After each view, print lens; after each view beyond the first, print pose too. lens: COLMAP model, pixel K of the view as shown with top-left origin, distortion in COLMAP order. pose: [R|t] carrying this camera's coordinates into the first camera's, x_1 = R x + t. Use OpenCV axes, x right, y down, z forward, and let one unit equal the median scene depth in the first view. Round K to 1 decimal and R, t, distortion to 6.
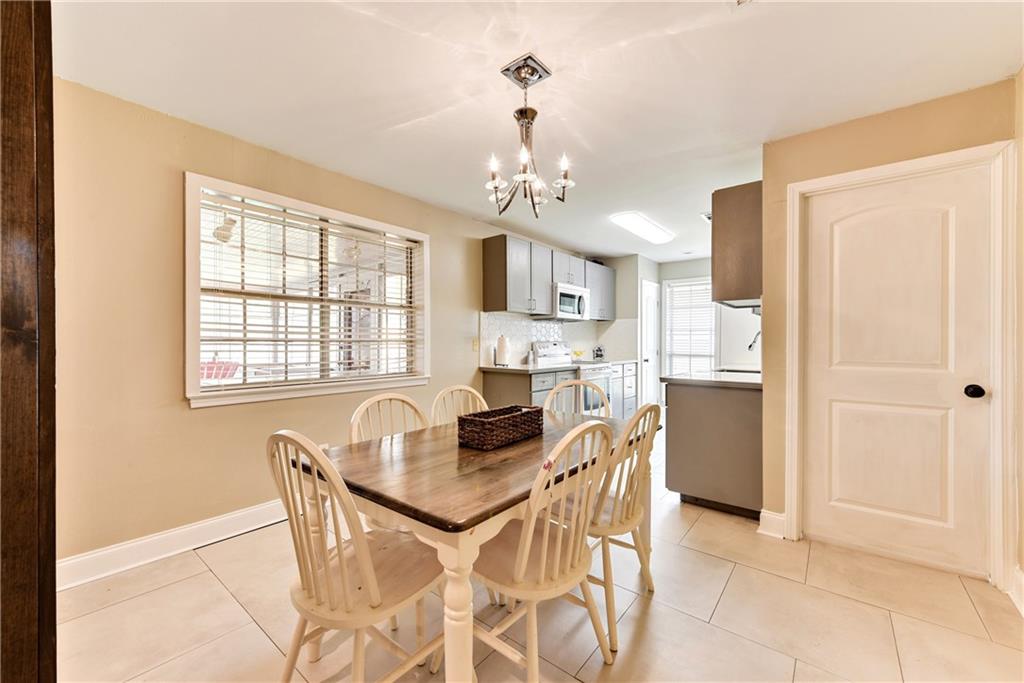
lens RADIAL K [[401.0, 0, 511.5], [0, 401.0, 340.2], [0, 0, 1]] dist [0.002144, -0.001075]
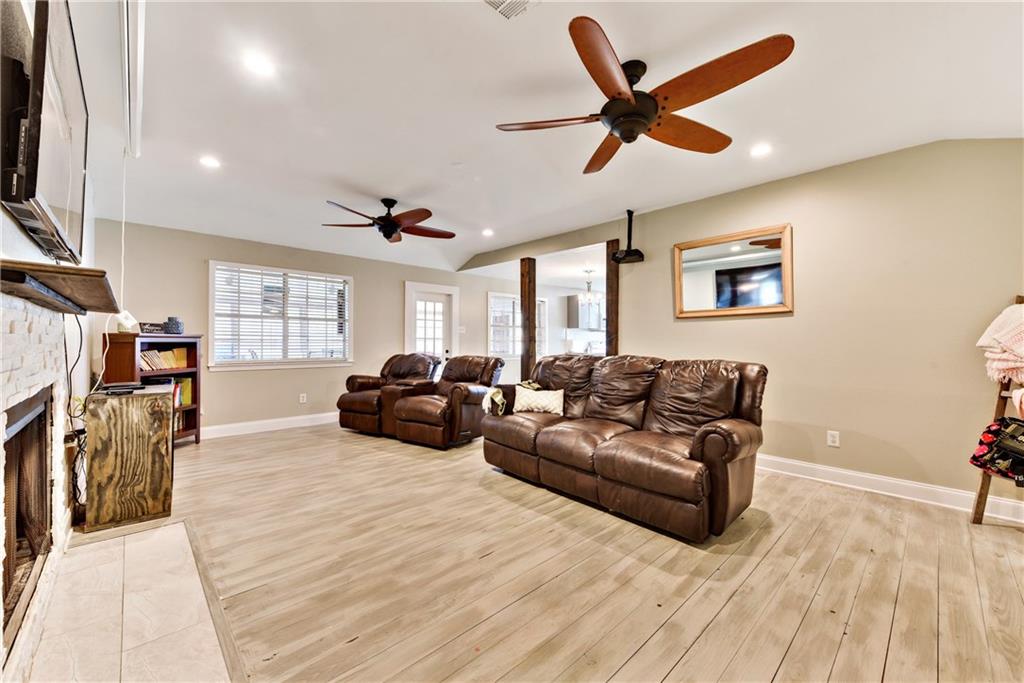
lens RADIAL K [[401.0, 0, 512.9], [0, 401.0, 341.7], [0, 0, 1]] dist [0.002144, -0.001075]
pose [[0.991470, 0.002159, -0.130314, -0.073383], [-0.001734, 0.999993, 0.003378, -0.001854], [0.130320, -0.003123, 0.991467, -1.163062]]
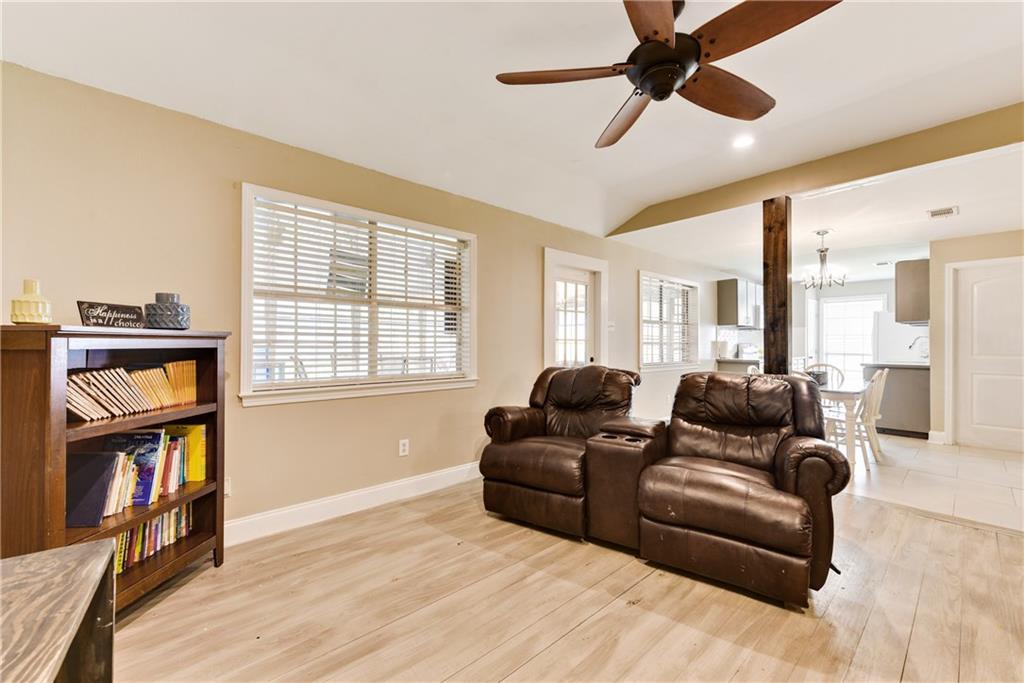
lens RADIAL K [[401.0, 0, 510.6], [0, 401.0, 341.4], [0, 0, 1]] dist [0.002144, -0.001075]
pose [[0.984689, -0.000972, -0.174319, -0.558515], [0.000508, 0.999996, -0.002705, -0.002010], [0.174321, 0.002575, 0.984685, -0.683196]]
